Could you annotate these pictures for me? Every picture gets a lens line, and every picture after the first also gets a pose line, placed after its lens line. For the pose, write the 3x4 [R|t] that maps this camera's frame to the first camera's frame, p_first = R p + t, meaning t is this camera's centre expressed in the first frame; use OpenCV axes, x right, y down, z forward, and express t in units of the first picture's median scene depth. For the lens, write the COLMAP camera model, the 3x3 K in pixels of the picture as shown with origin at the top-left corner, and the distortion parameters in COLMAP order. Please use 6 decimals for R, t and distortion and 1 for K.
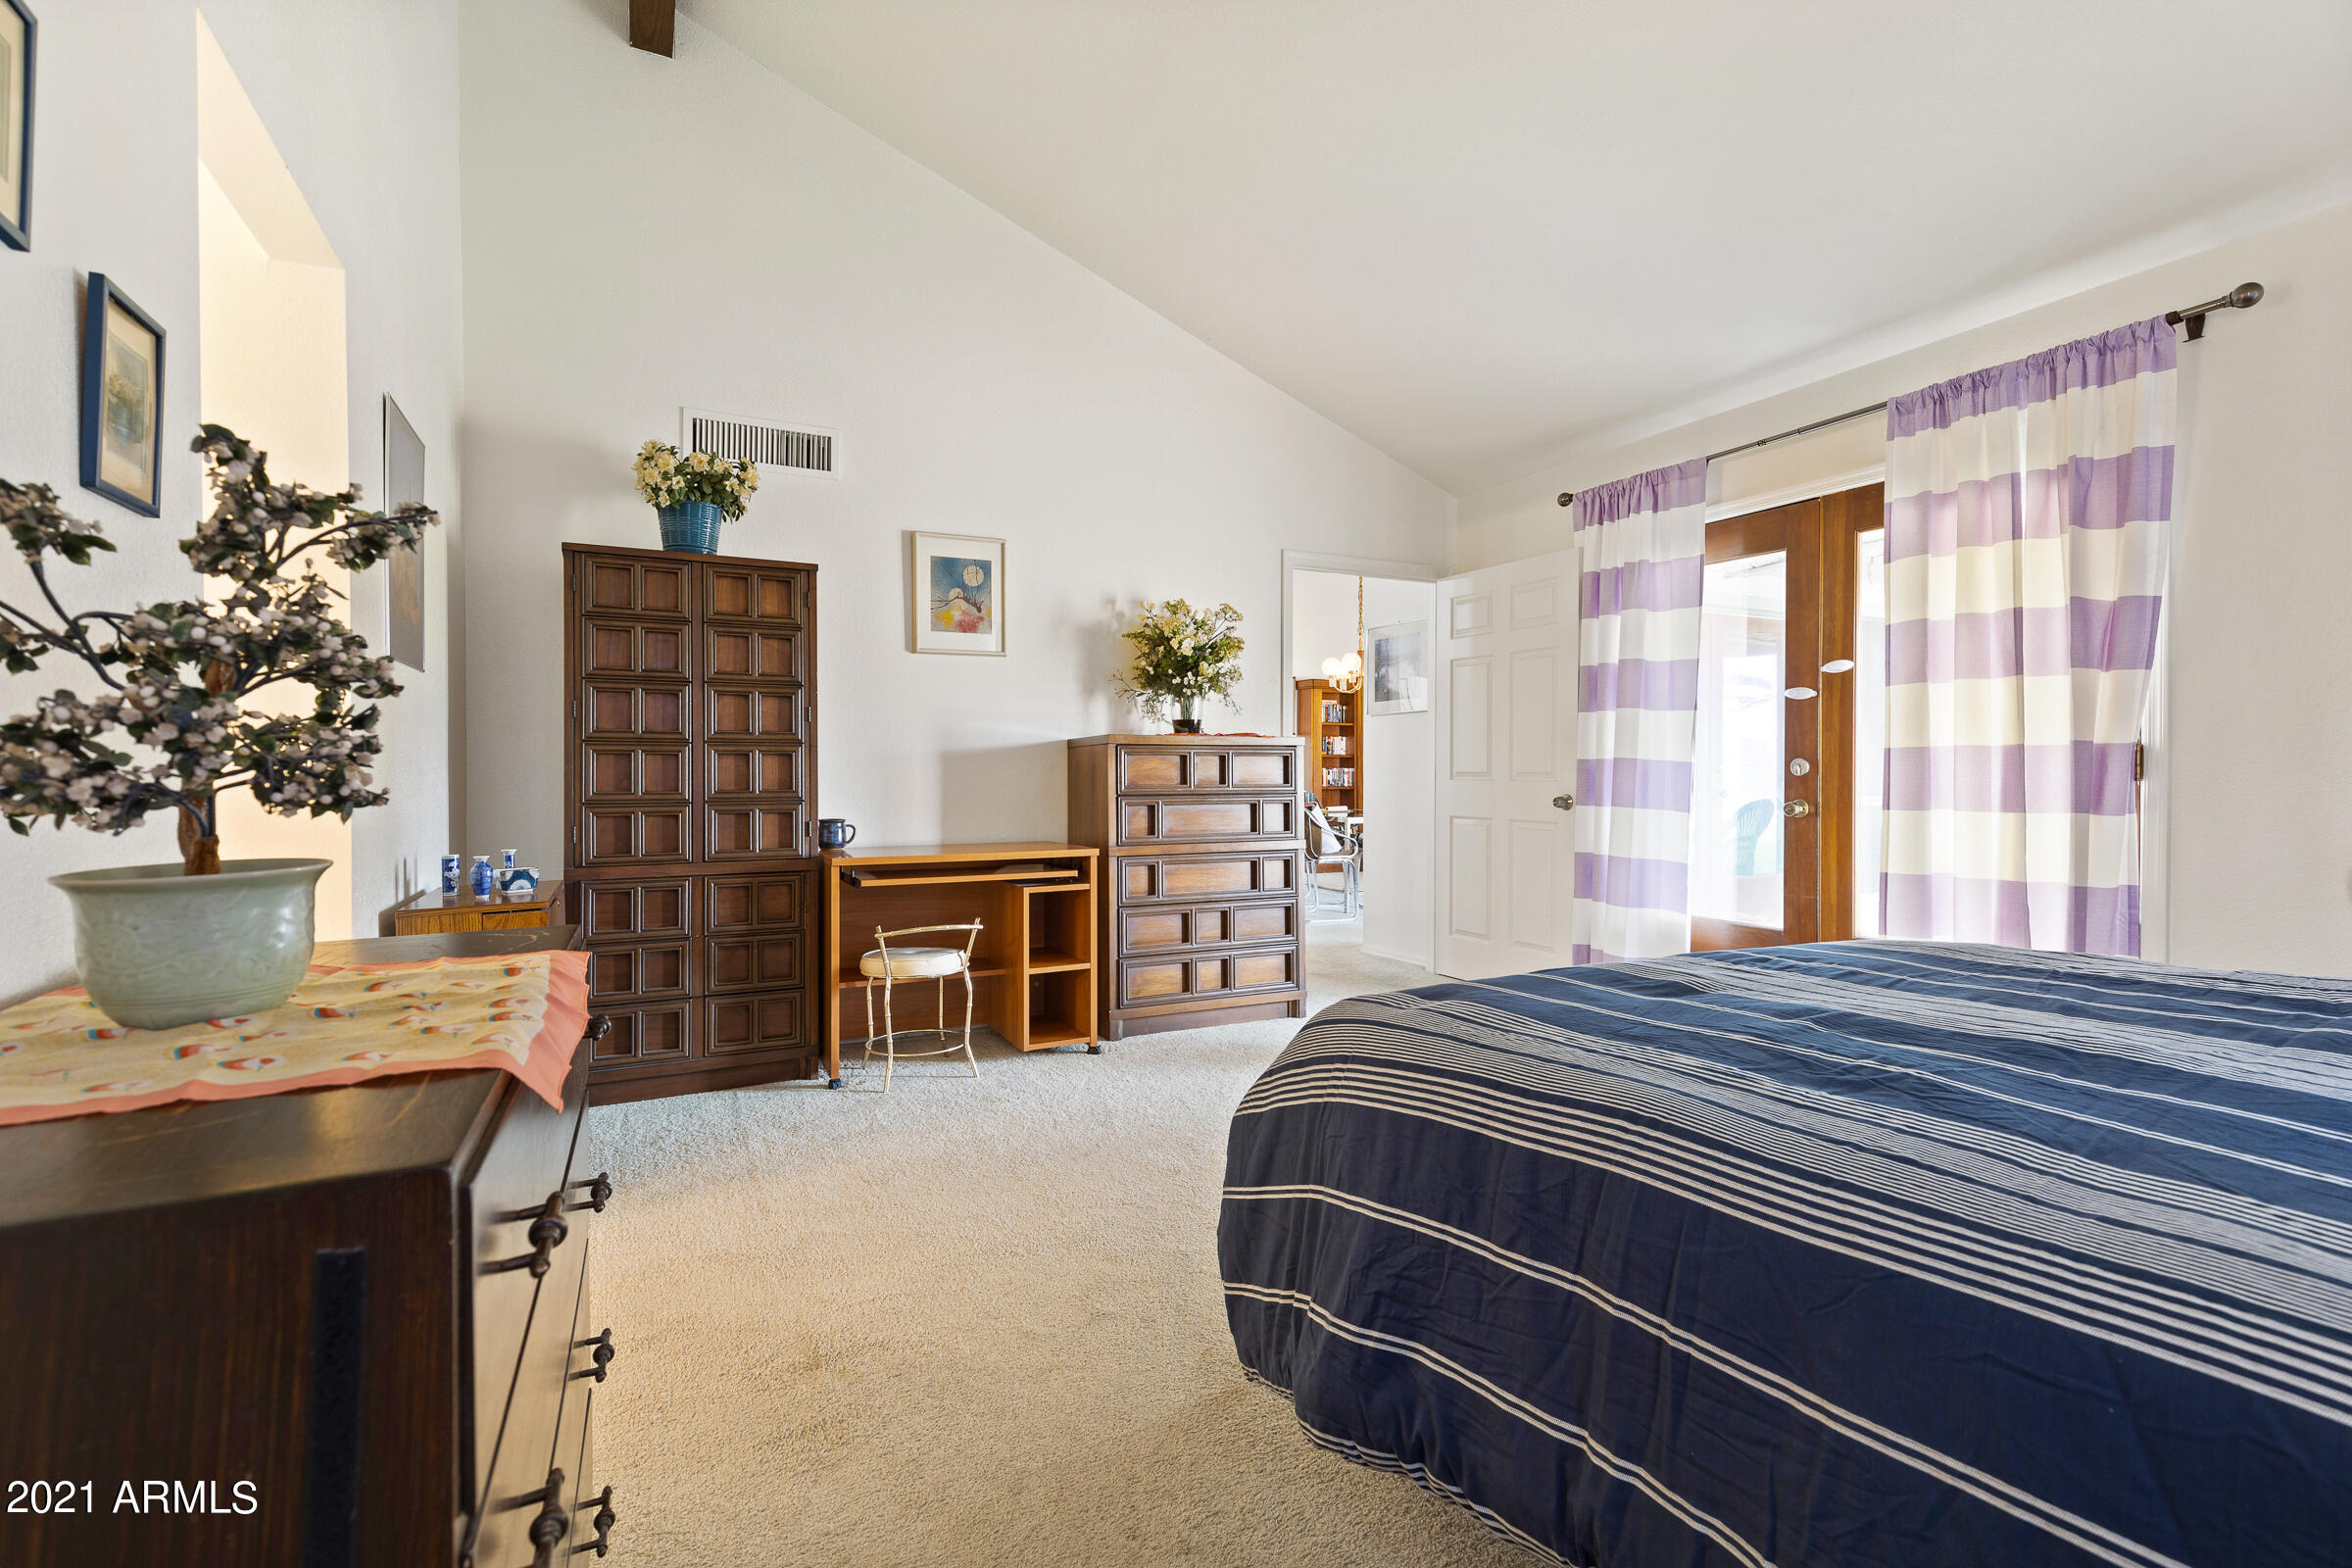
lens RADIAL K [[1074.2, 0, 1189.6], [0, 1074.2, 768.9], [0, 0, 1]] dist [0.010466, -0.001798]
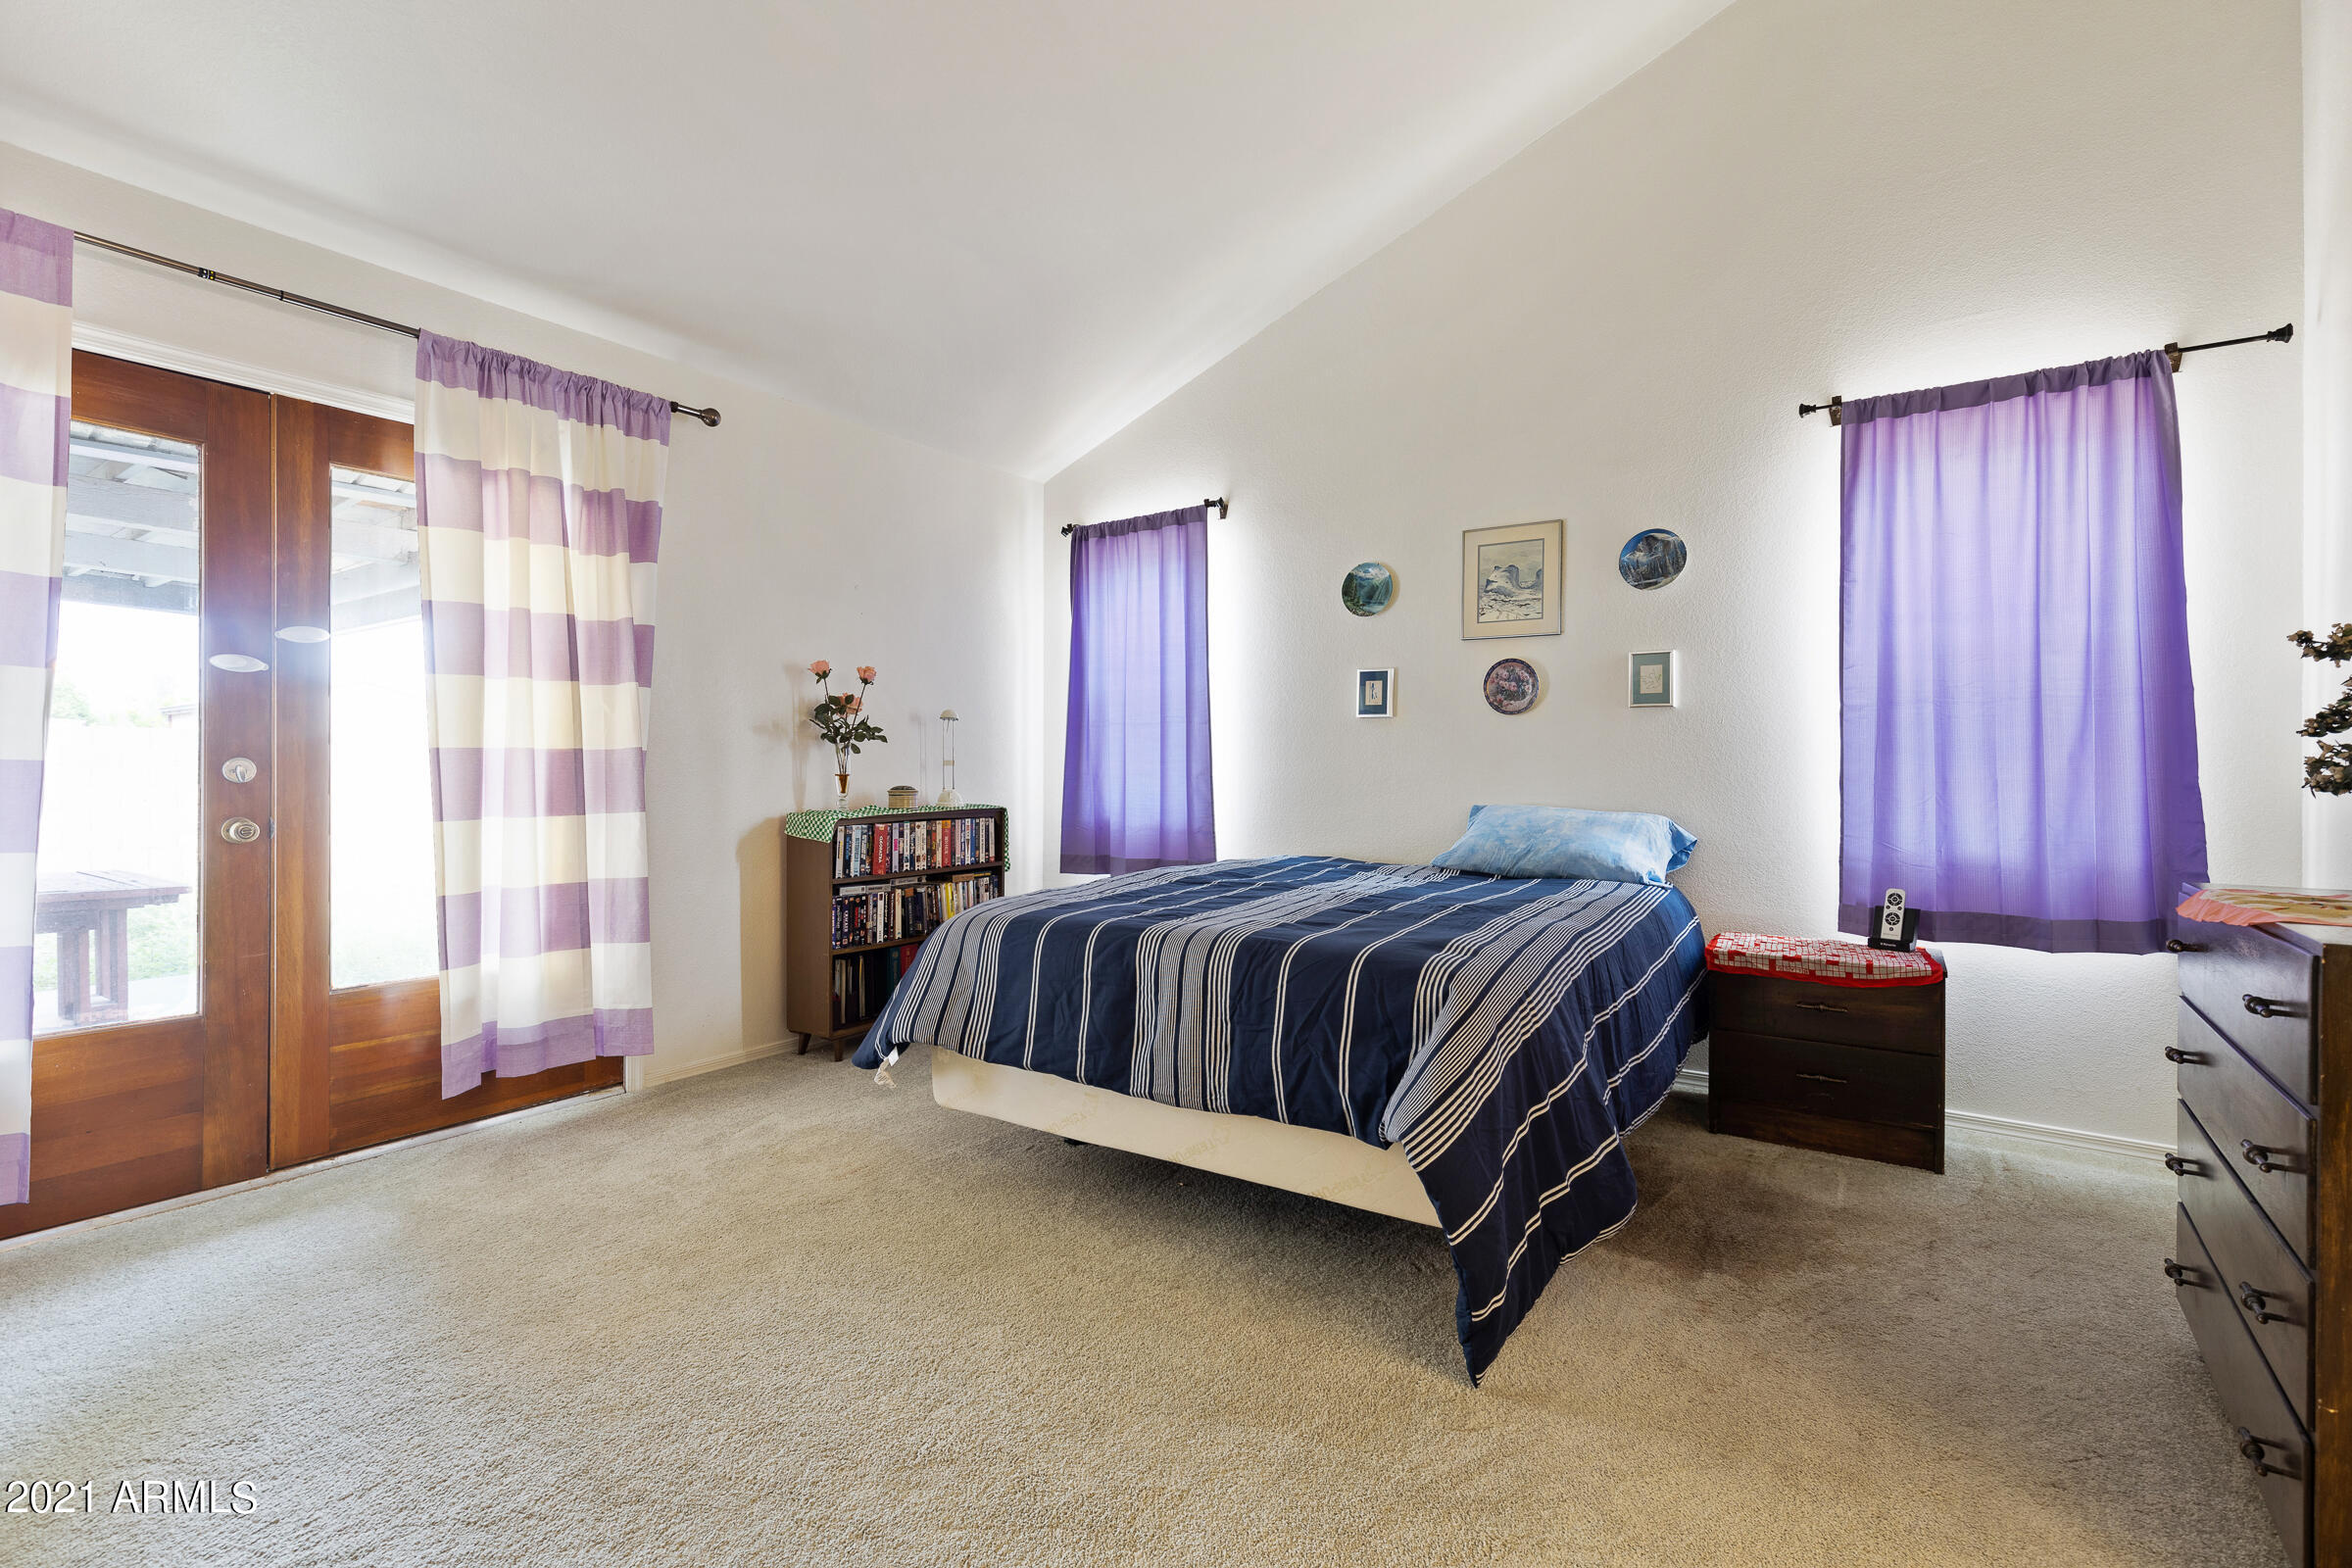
lens RADIAL K [[1096.3, 0, 1176.0], [0, 1096.3, 784.0], [0, 0, 1]] dist [0.003764, 0.000080]
pose [[-0.478895, -0.013889, 0.877762, -0.401009], [-0.003907, 0.999899, 0.013690, -0.005268], [-0.877864, 0.003127, -0.478901, 0.941120]]
